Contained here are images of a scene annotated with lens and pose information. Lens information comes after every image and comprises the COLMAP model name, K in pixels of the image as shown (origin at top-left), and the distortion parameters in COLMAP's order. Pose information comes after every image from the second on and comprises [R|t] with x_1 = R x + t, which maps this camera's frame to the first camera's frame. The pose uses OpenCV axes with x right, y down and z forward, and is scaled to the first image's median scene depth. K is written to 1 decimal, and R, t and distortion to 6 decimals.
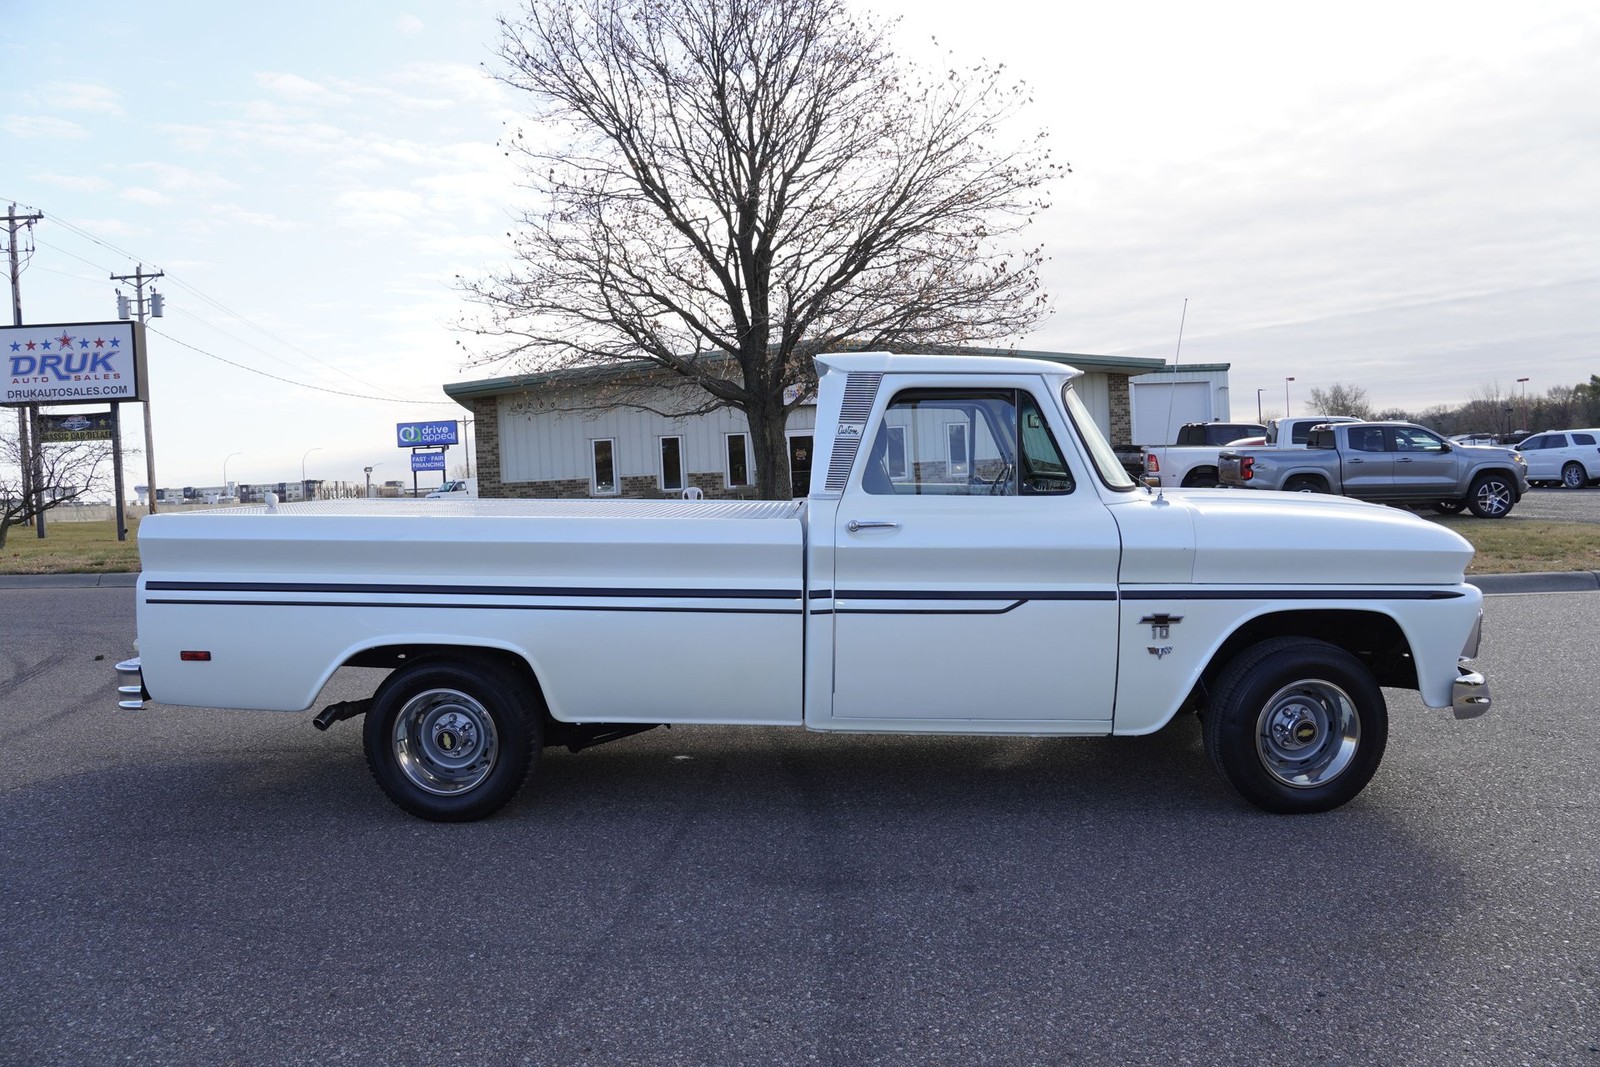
lens RADIAL K [[1212.4, 0, 799.2], [0, 1212.4, 507.8], [0, 0, 1]] dist [-0.138949, 0.100598]
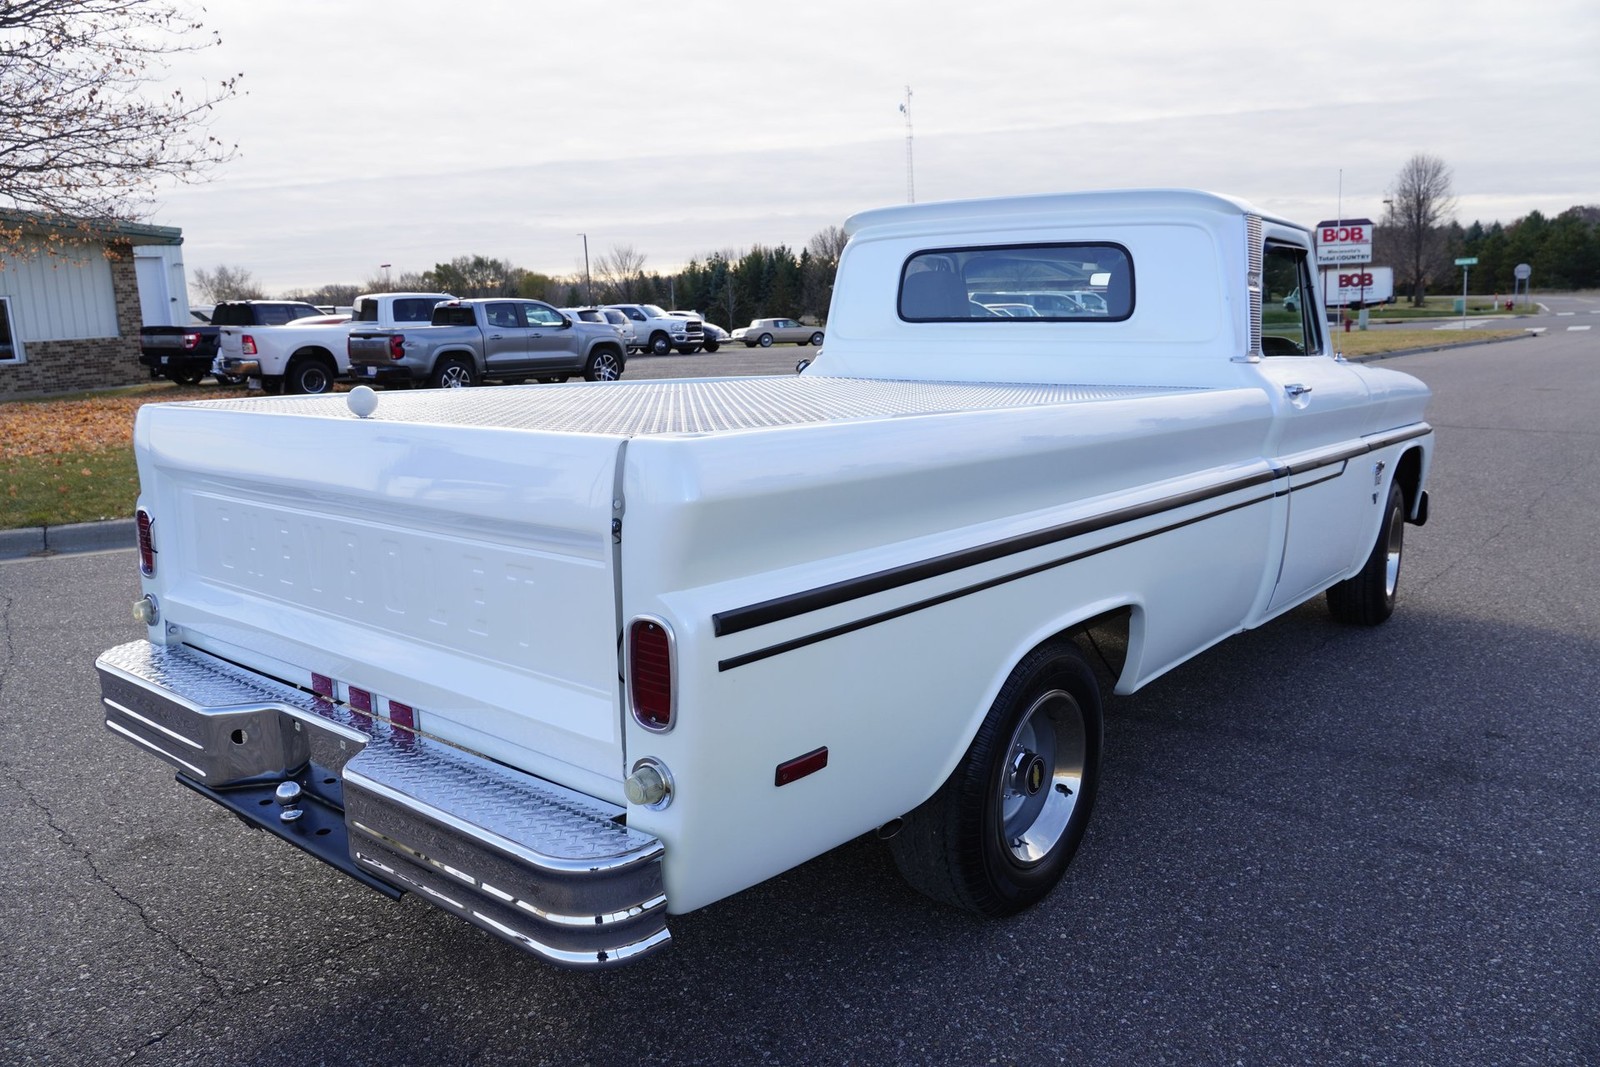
lens RADIAL K [[1196.4, 0, 804.2], [0, 1196.4, 526.3], [0, 0, 1]] dist [-0.129518, 0.097043]
pose [[0.593468, -0.128393, 0.794551, -0.201675], [0.037139, 0.990511, 0.132319, -0.003518], [-0.804000, -0.049018, 0.592605, 0.180916]]
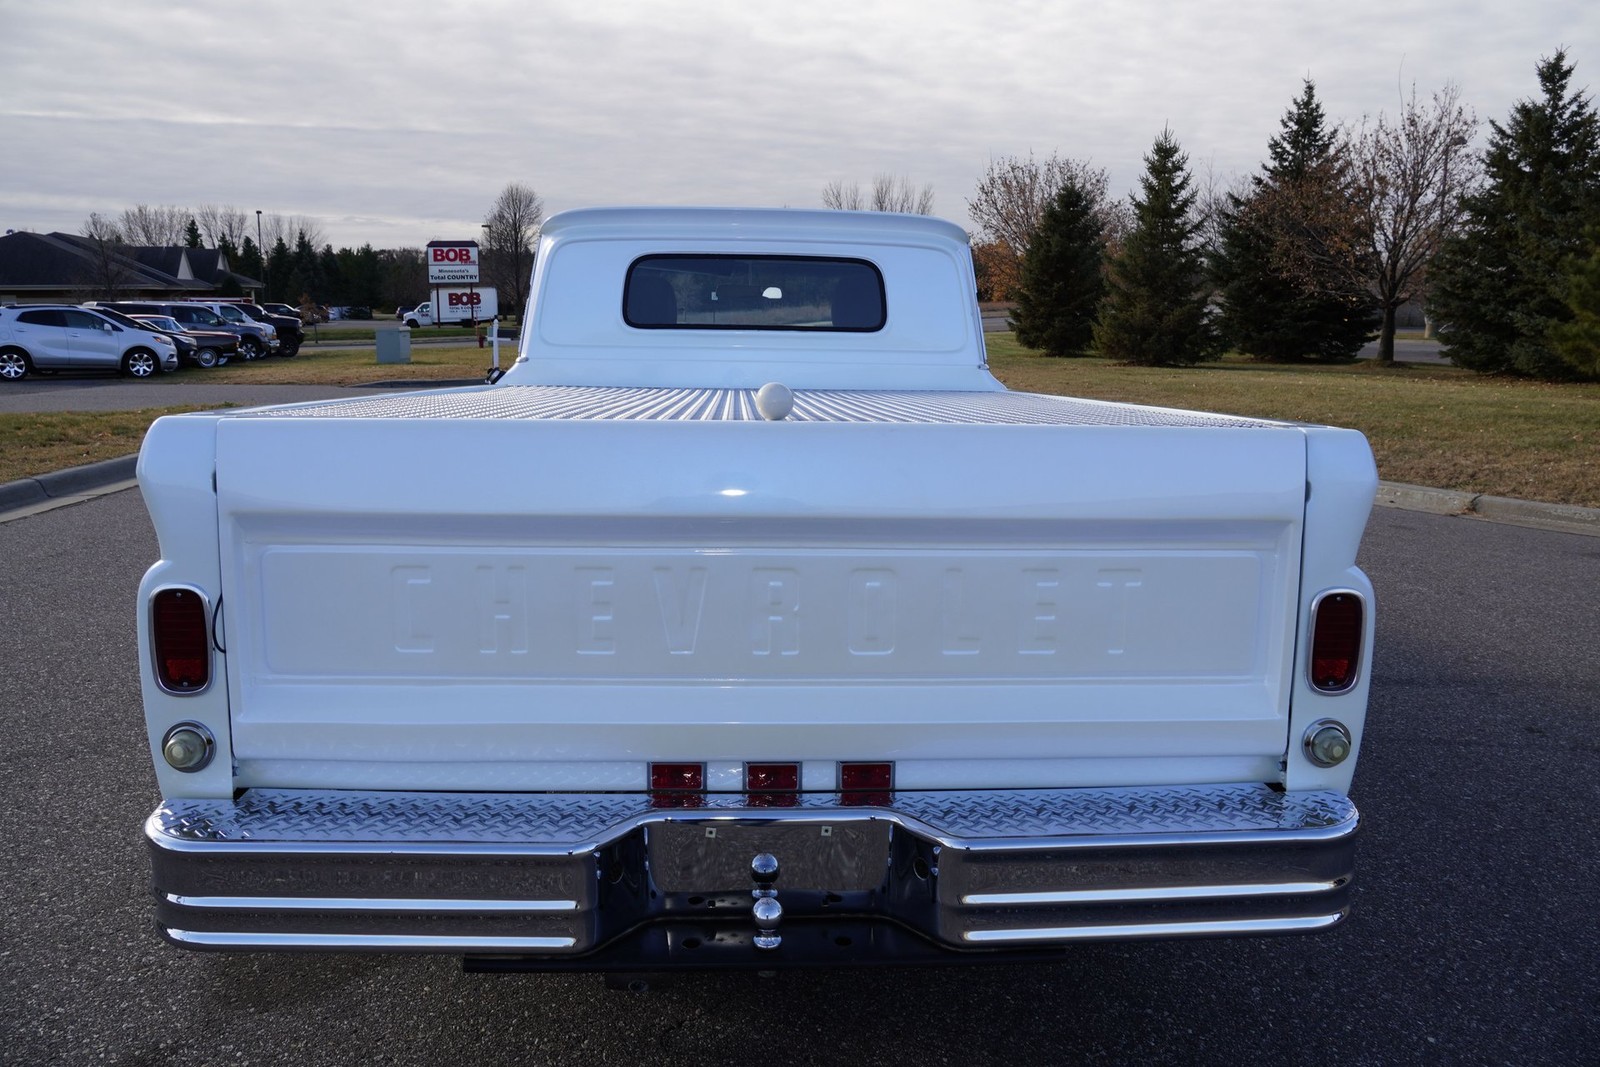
lens RADIAL K [[1196.4, 0, 804.2], [0, 1196.4, 526.3], [0, 0, 1]] dist [-0.129518, 0.097043]
pose [[-0.106051, -0.139177, 0.984572, -0.227834], [0.024826, 0.989477, 0.142544, -0.005663], [-0.994051, 0.039560, -0.101480, 0.291655]]
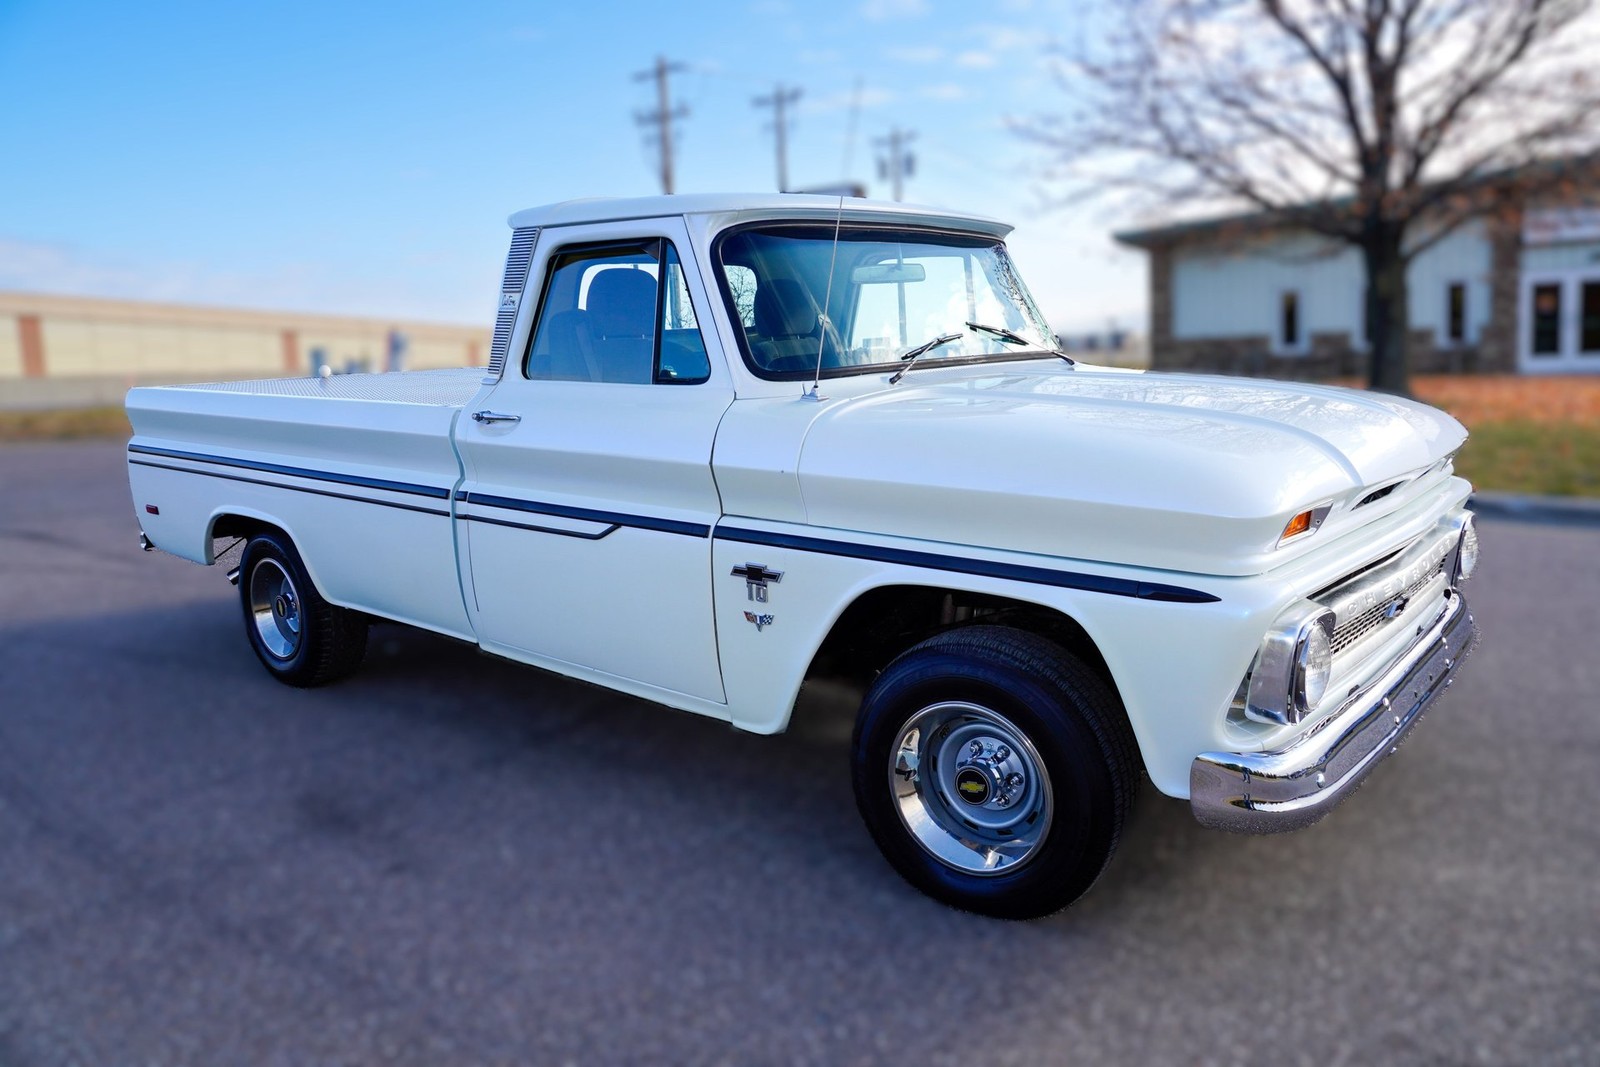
lens RADIAL K [[1235.2, 0, 767.2], [0, 1235.2, 531.5], [0, 0, 1]] dist [-0.157682, 0.139883]
pose [[0.780075, 0.096017, -0.618275, 0.170424], [-0.009093, 0.989790, 0.142240, -0.006821], [0.625620, -0.105336, 0.772984, 0.107978]]
